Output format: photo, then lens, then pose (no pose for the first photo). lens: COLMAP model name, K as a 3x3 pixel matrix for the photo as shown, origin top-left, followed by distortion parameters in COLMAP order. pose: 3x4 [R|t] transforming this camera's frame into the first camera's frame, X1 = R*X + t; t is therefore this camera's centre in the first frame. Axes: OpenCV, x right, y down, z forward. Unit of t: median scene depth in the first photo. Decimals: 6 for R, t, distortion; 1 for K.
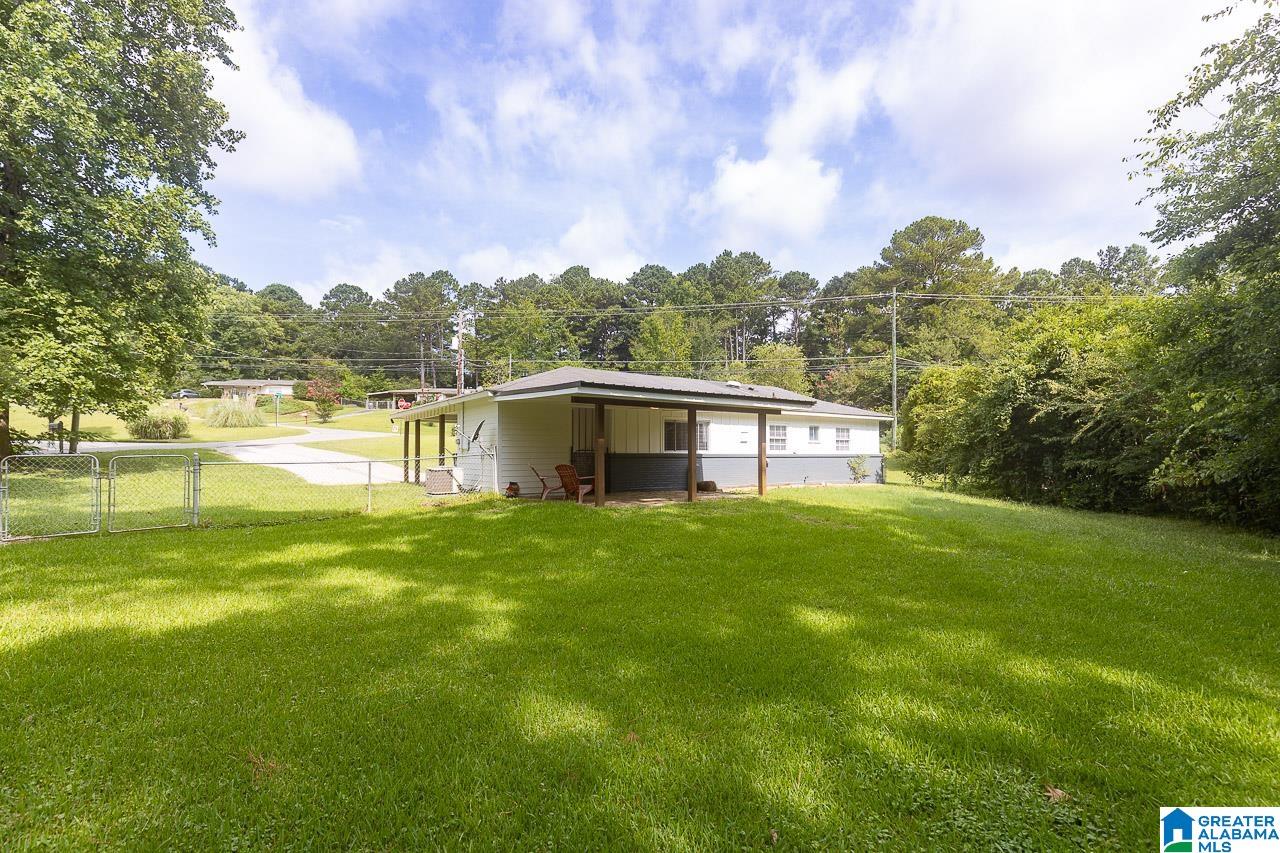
lens RADIAL K [[579.0, 0, 630.8], [0, 579.0, 431.5], [0, 0, 1]] dist [0.004385, 0.000171]
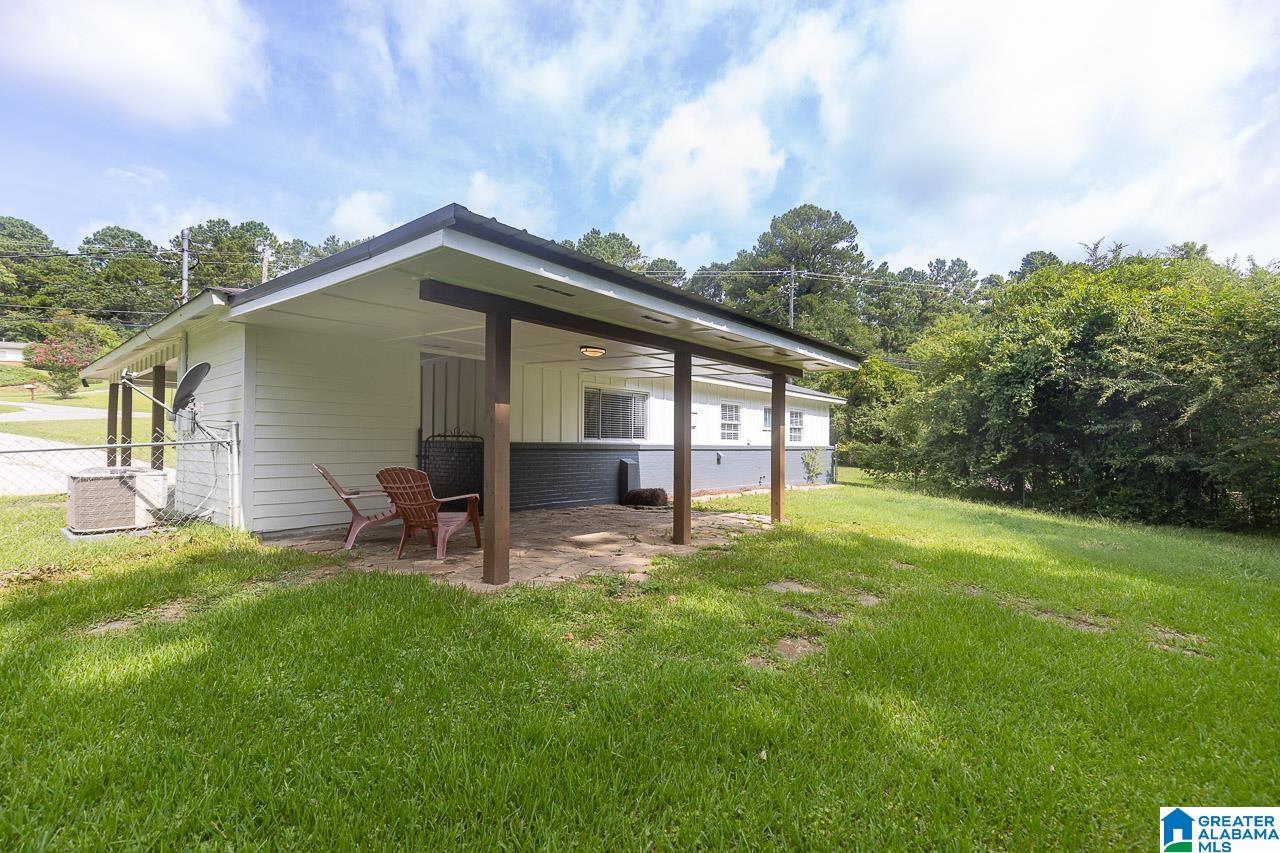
lens RADIAL K [[579.0, 0, 630.8], [0, 579.0, 431.5], [0, 0, 1]] dist [0.004385, 0.000171]
pose [[0.968890, 0.012673, 0.247168, -0.014919], [-0.016612, 0.999766, 0.013856, 0.005895], [-0.246935, -0.017531, 0.968873, 0.143574]]
